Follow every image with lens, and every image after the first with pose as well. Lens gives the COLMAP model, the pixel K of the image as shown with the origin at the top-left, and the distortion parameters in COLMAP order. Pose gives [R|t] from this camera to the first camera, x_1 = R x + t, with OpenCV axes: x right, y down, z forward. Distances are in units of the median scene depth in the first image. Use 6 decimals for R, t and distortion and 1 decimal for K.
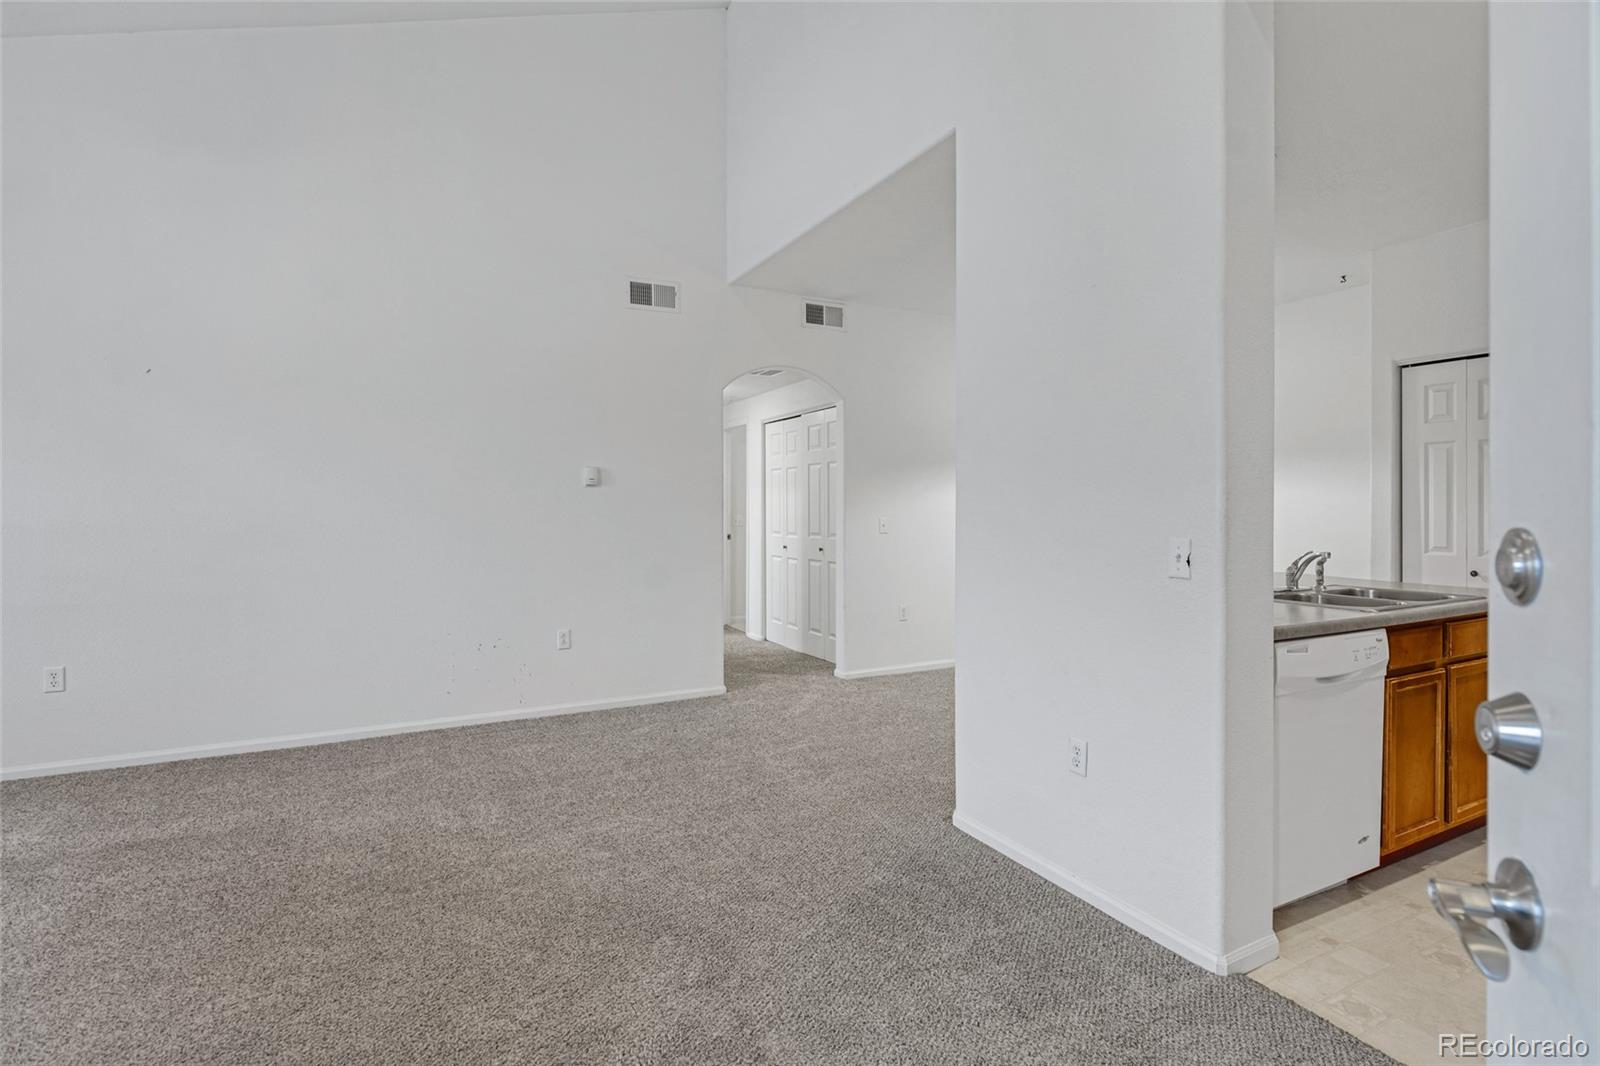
lens RADIAL K [[766.8, 0, 822.4], [0, 766.8, 501.2], [0, 0, 1]] dist [0.001546, 0.000118]
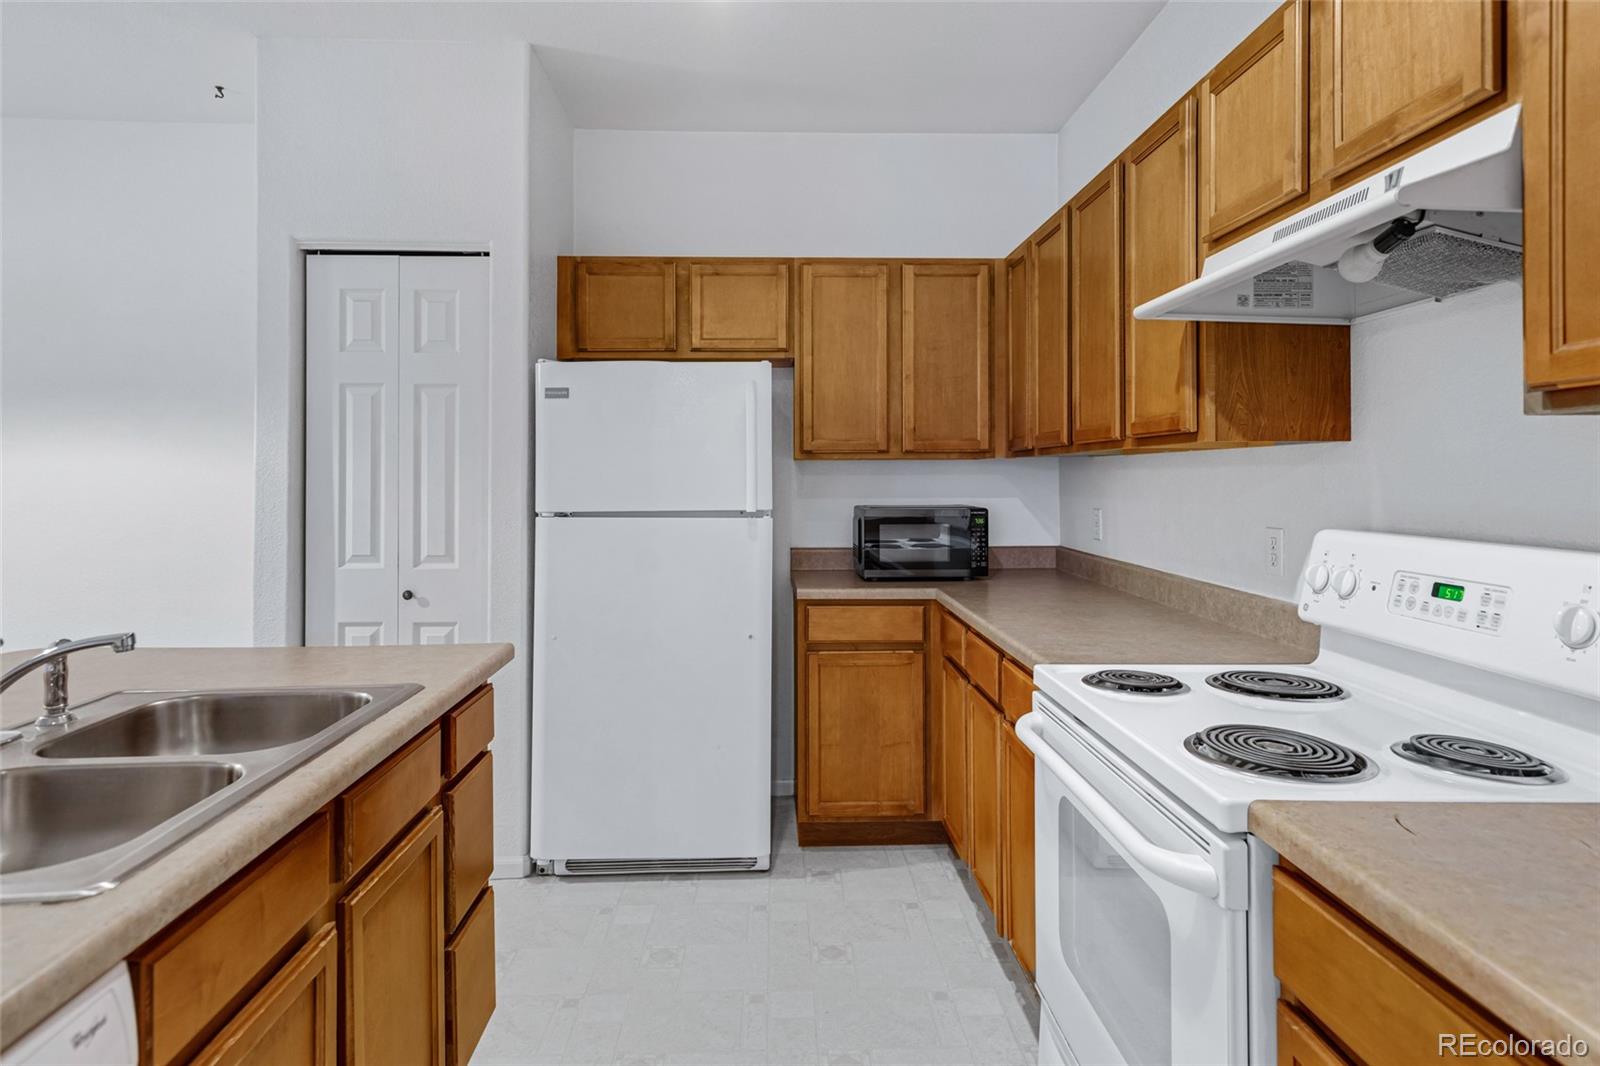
lens RADIAL K [[888.3, 0, 799.6], [0, 888.3, 474.8], [0, 0, 1]] dist [0.013549, -0.000129]
pose [[0.442426, 0.001142, 0.896804, 0.320501], [-0.002387, 0.999997, -0.000096, -0.005238], [-0.896802, -0.002099, 0.442427, 0.371368]]
